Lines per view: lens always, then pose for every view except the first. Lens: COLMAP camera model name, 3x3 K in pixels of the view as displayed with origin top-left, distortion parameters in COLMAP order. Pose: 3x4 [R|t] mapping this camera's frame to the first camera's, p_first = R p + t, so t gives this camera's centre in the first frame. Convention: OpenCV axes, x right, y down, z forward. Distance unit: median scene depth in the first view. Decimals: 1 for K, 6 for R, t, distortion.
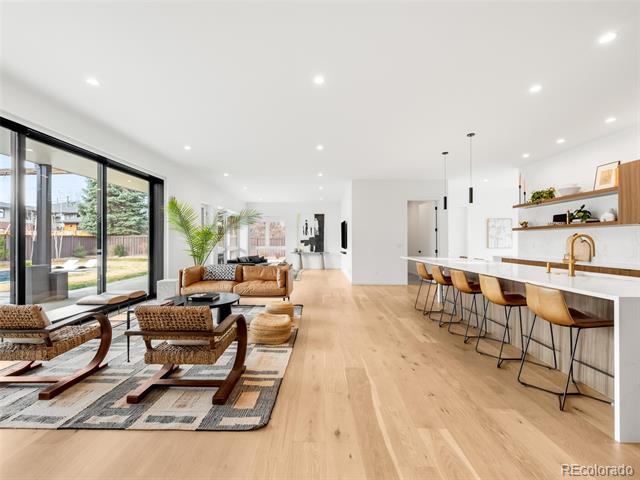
lens RADIAL K [[261.0, 0, 320.4], [0, 261.0, 239.7], [0, 0, 1]] dist [0.000116, 0.000080]
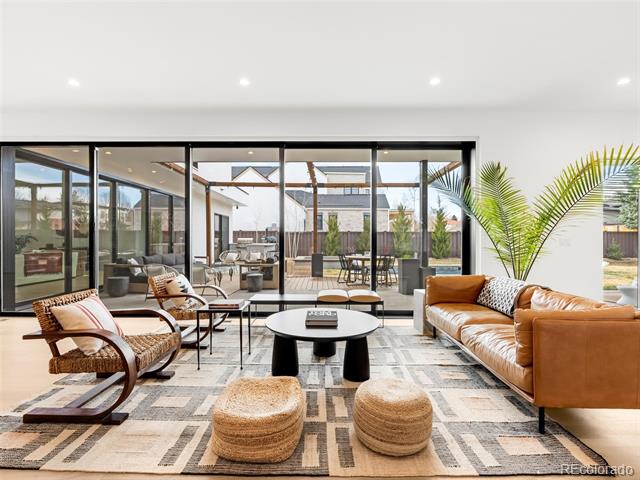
lens RADIAL K [[324.5, 0, 322.7], [0, 324.5, 239.2], [0, 0, 1]] dist [-0.001129, -0.000416]
pose [[0.023057, 0.002899, -0.999730, 0.425679], [0.002931, 0.999991, 0.002968, 0.029091], [0.999730, -0.002999, 0.023048, 1.206410]]
